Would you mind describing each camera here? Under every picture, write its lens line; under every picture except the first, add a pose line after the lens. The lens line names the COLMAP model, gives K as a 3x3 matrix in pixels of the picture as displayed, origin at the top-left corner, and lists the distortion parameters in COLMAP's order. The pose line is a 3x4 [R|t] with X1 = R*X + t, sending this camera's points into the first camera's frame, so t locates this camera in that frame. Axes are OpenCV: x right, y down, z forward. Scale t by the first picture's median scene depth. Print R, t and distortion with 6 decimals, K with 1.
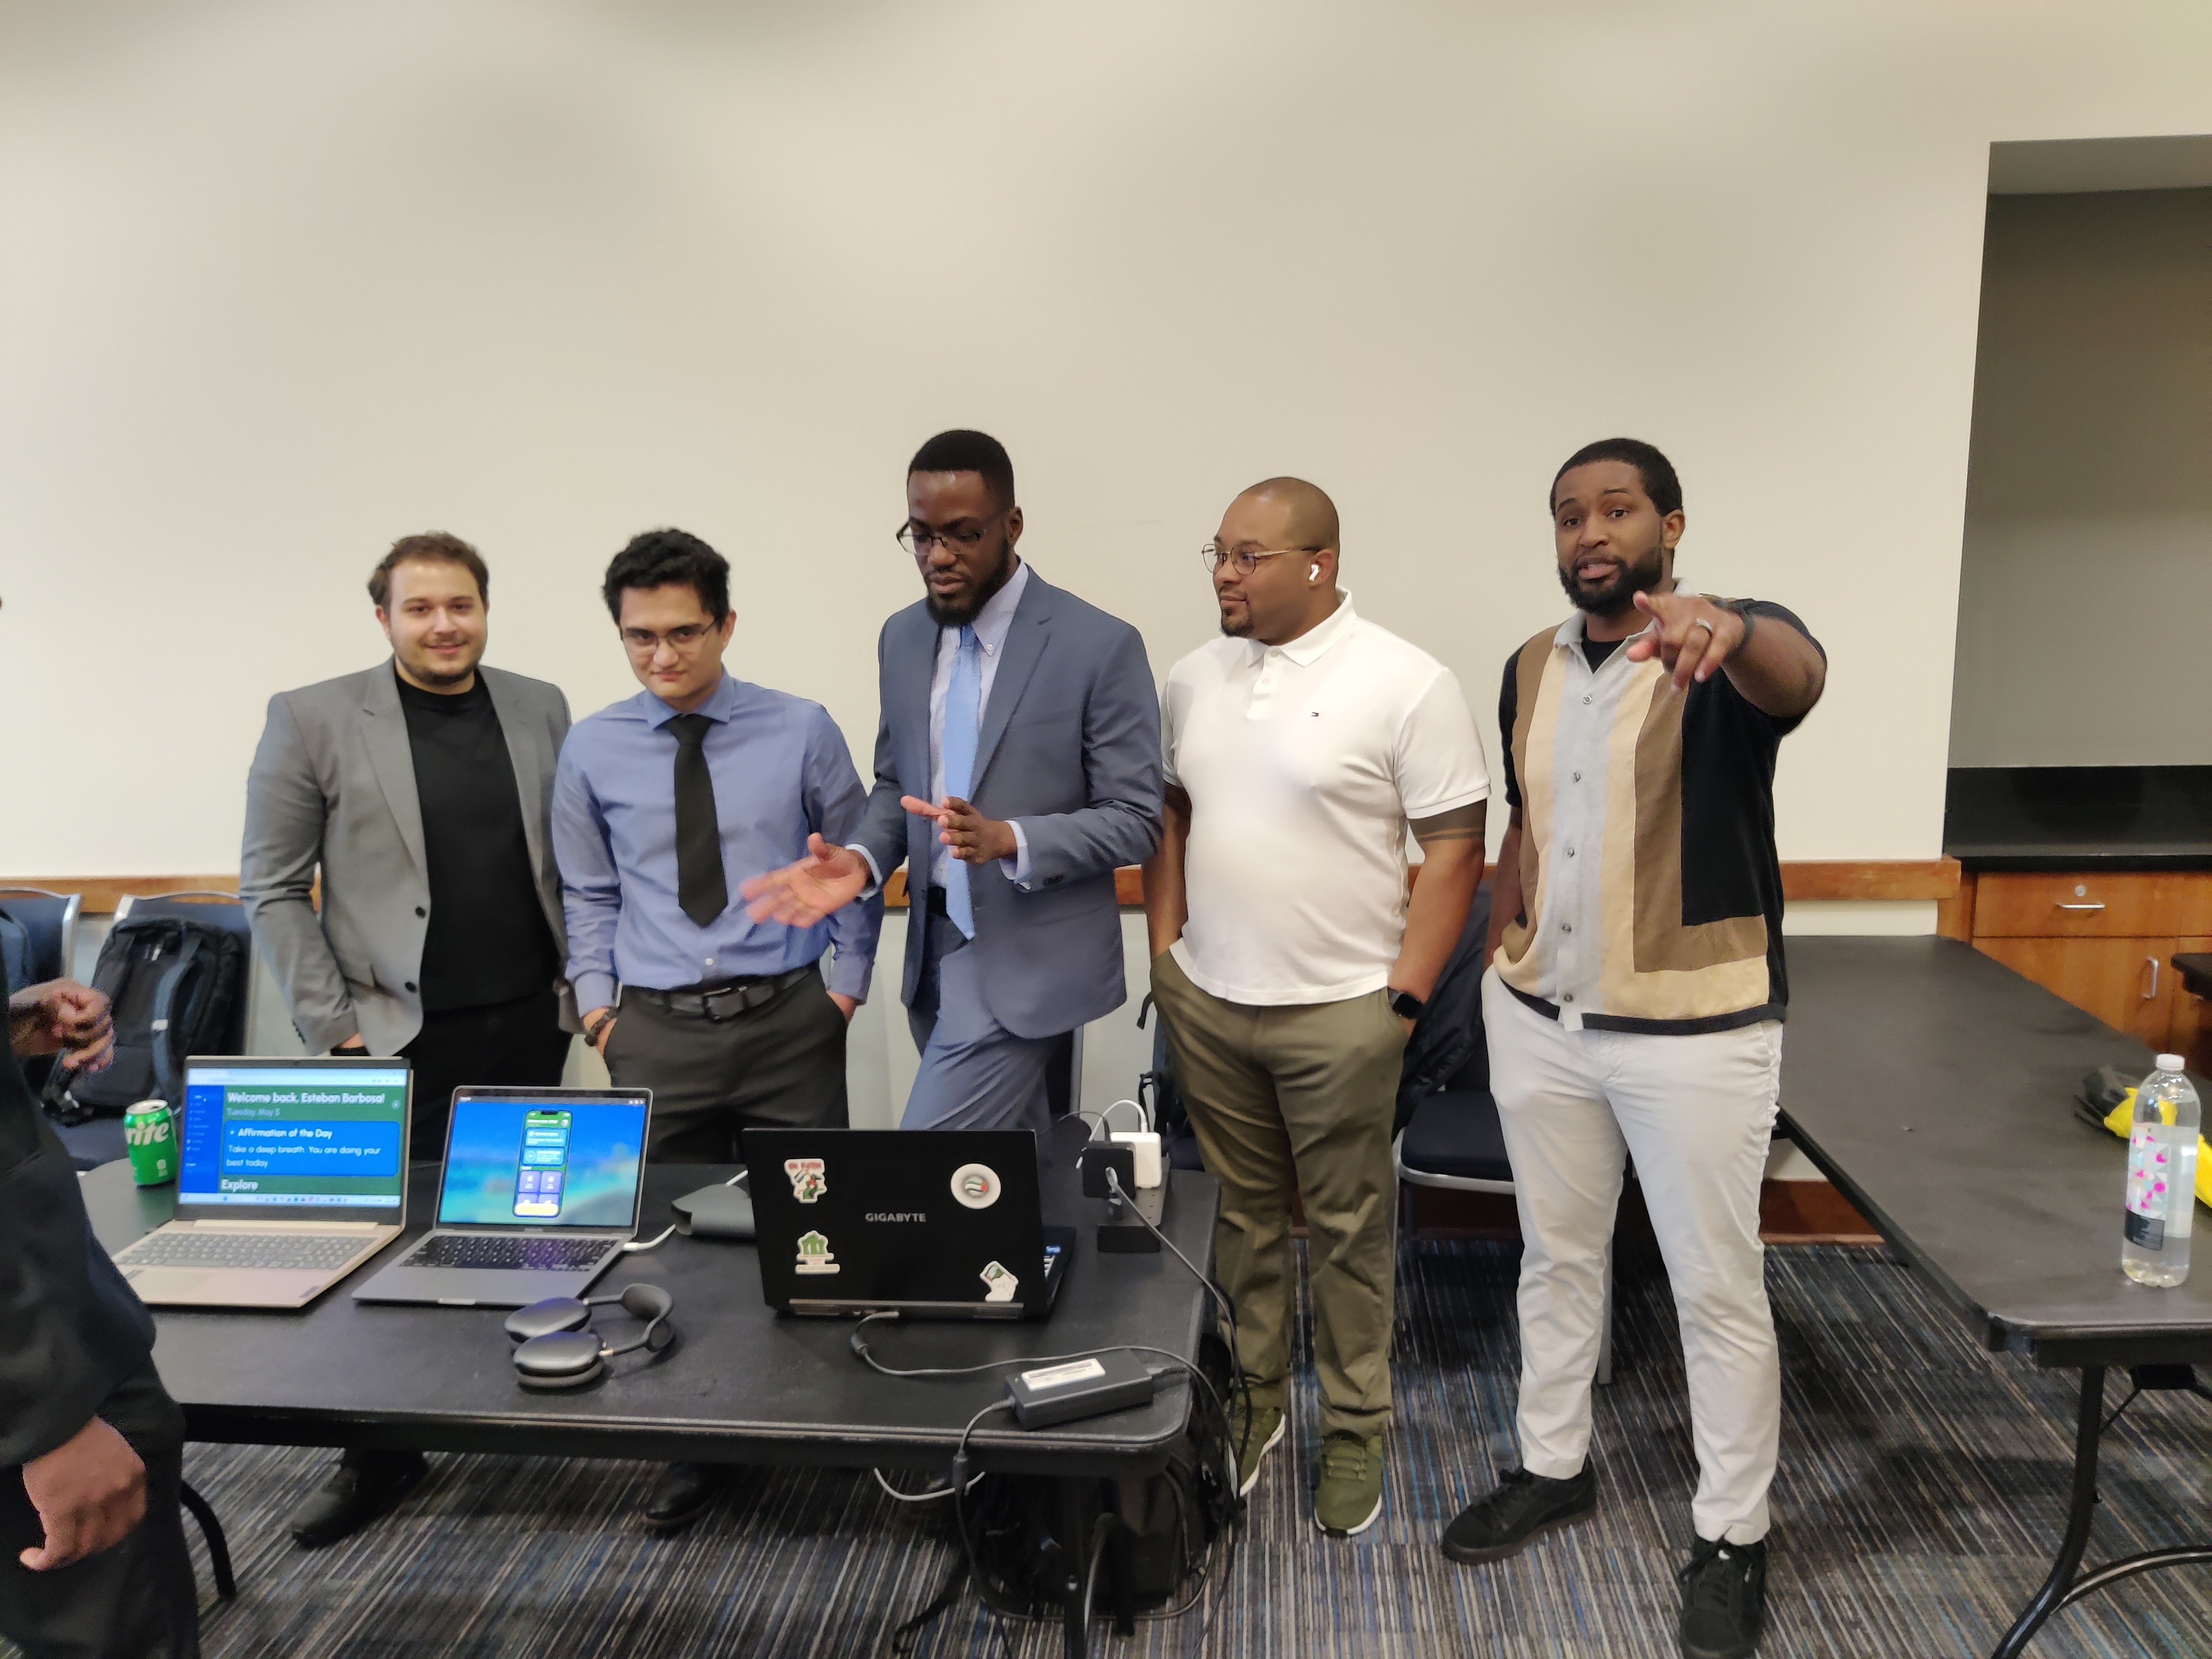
lens RADIAL K [[1700.6, 0, 1144.6], [0, 1700.6, 841.7], [0, 0, 1]] dist [0.054430, -0.119020]
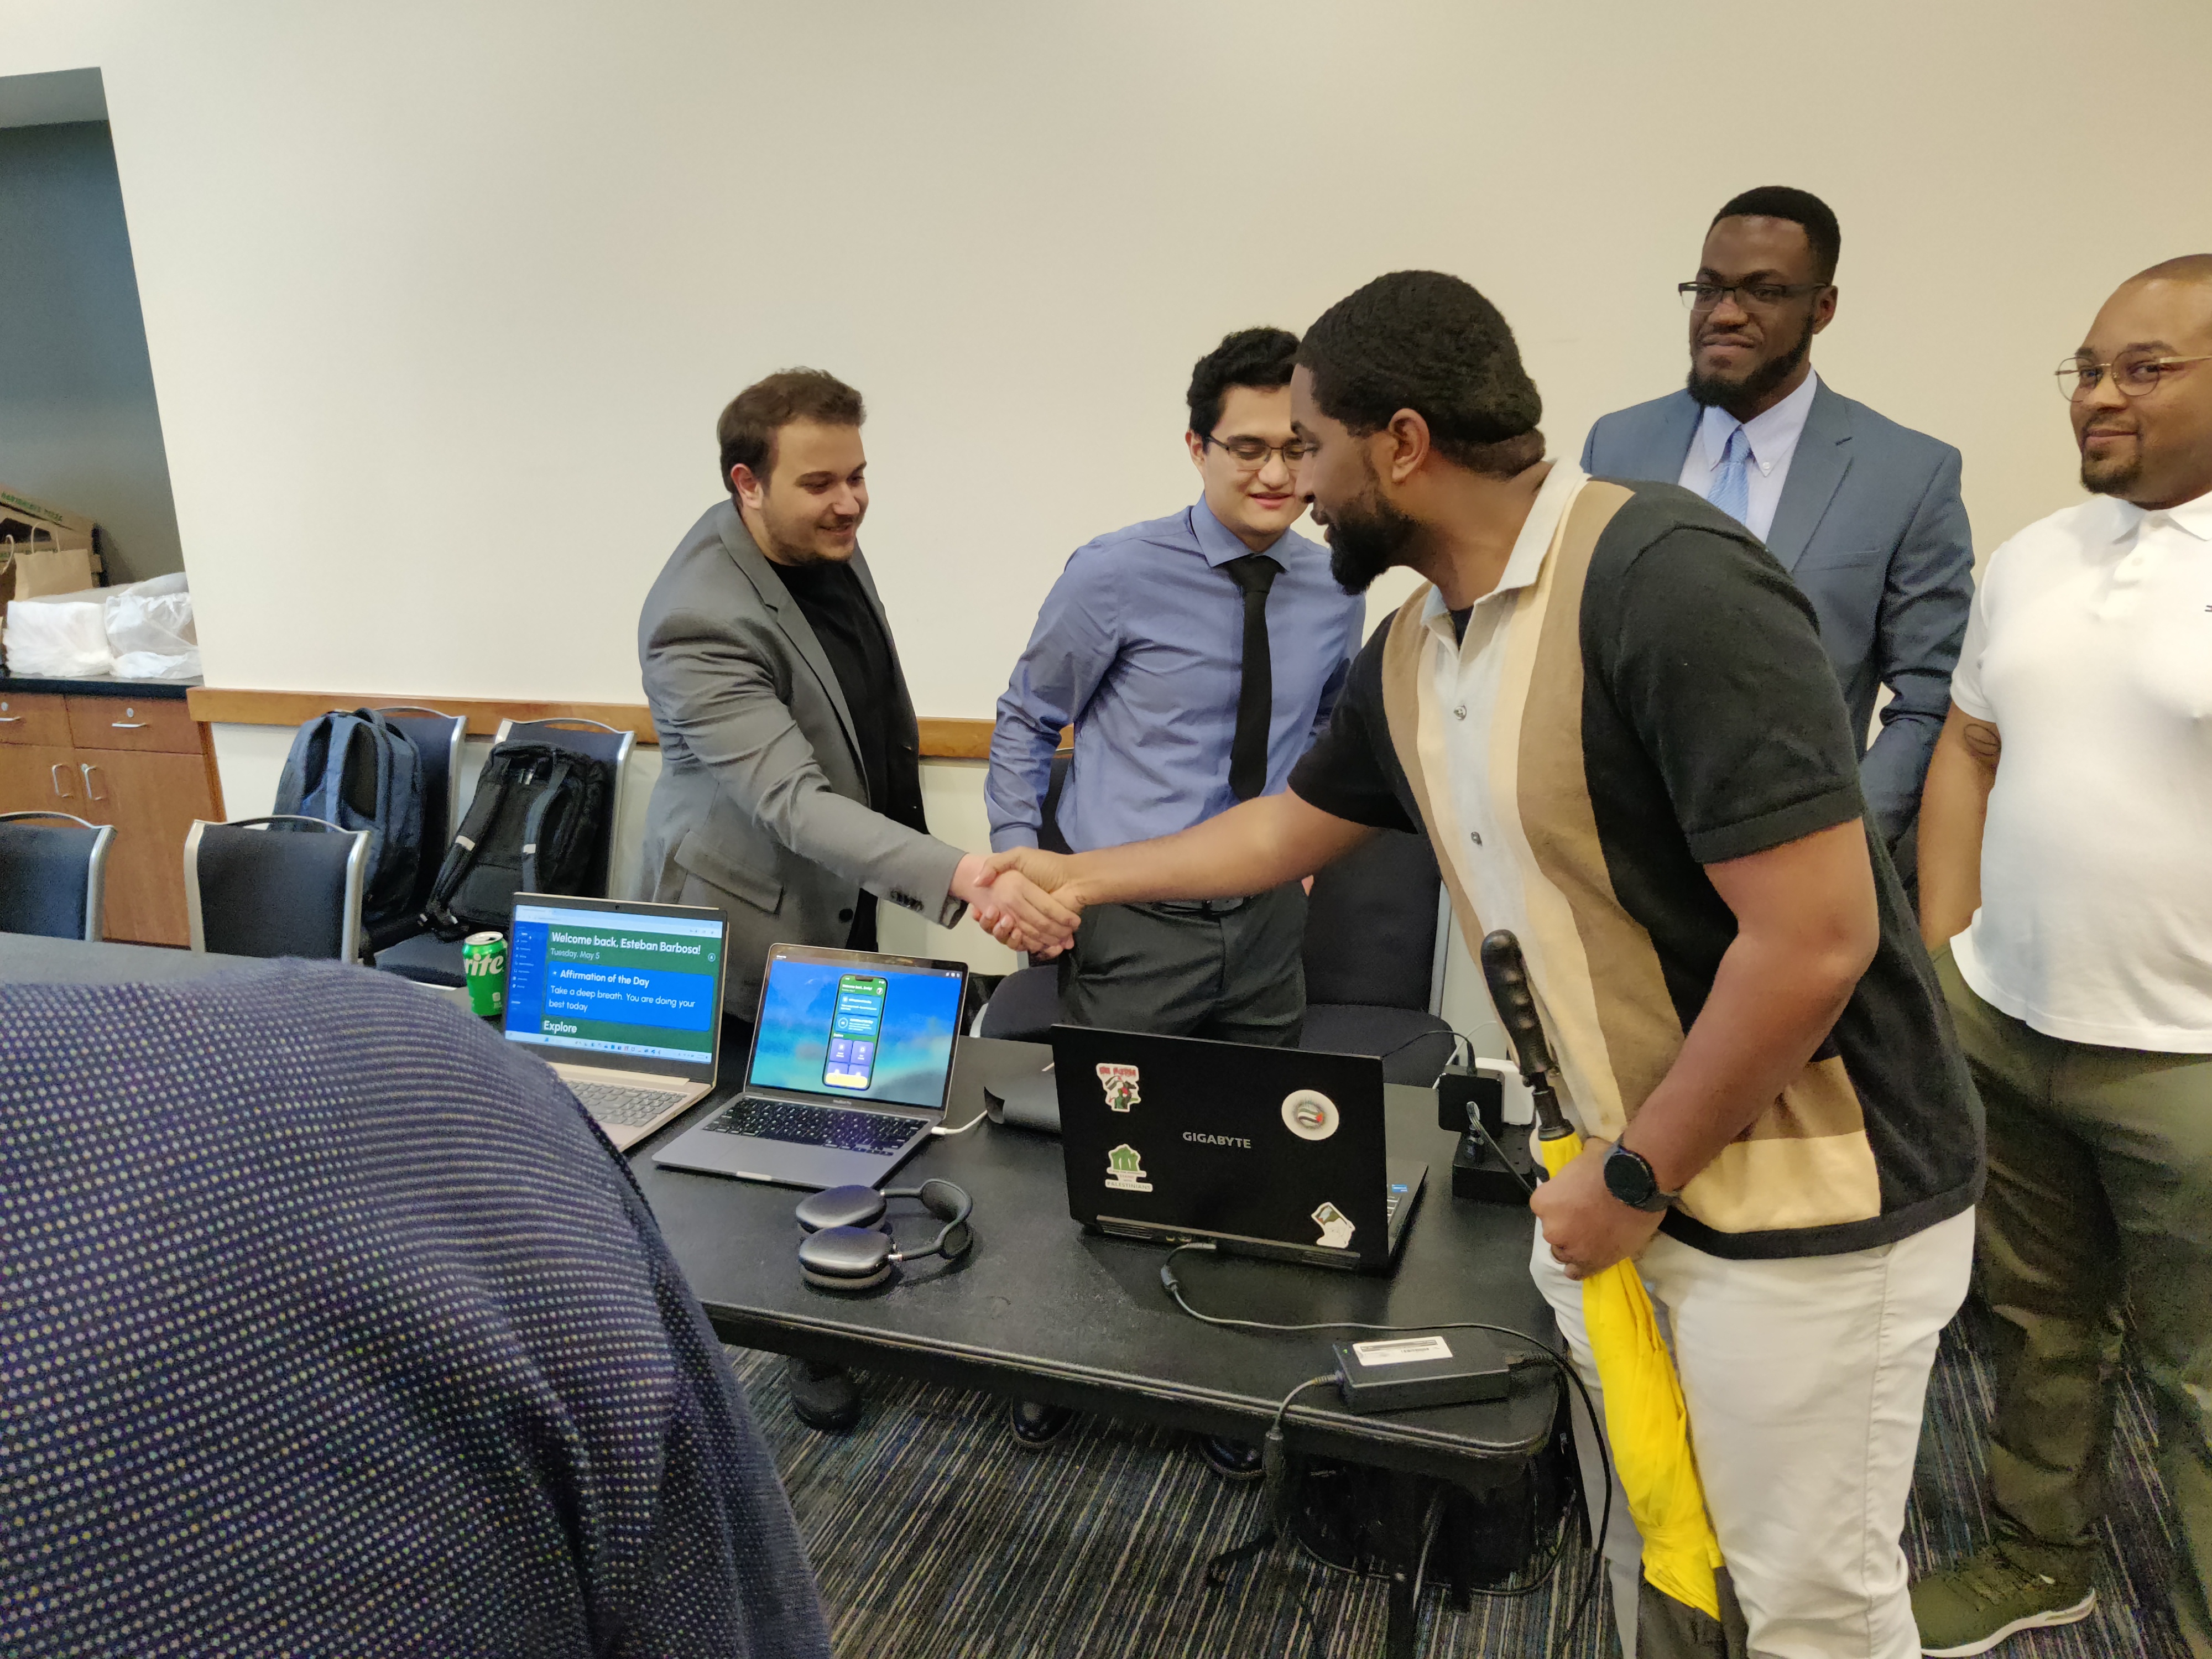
lens RADIAL K [[1700.6, 0, 1144.6], [0, 1700.6, 841.7], [0, 0, 1]] dist [0.054430, -0.119020]
pose [[0.974857, 0.061384, -0.214212, -0.005128], [-0.043097, 0.995097, 0.089022, -0.004602], [0.218626, -0.077552, 0.972722, 0.138294]]
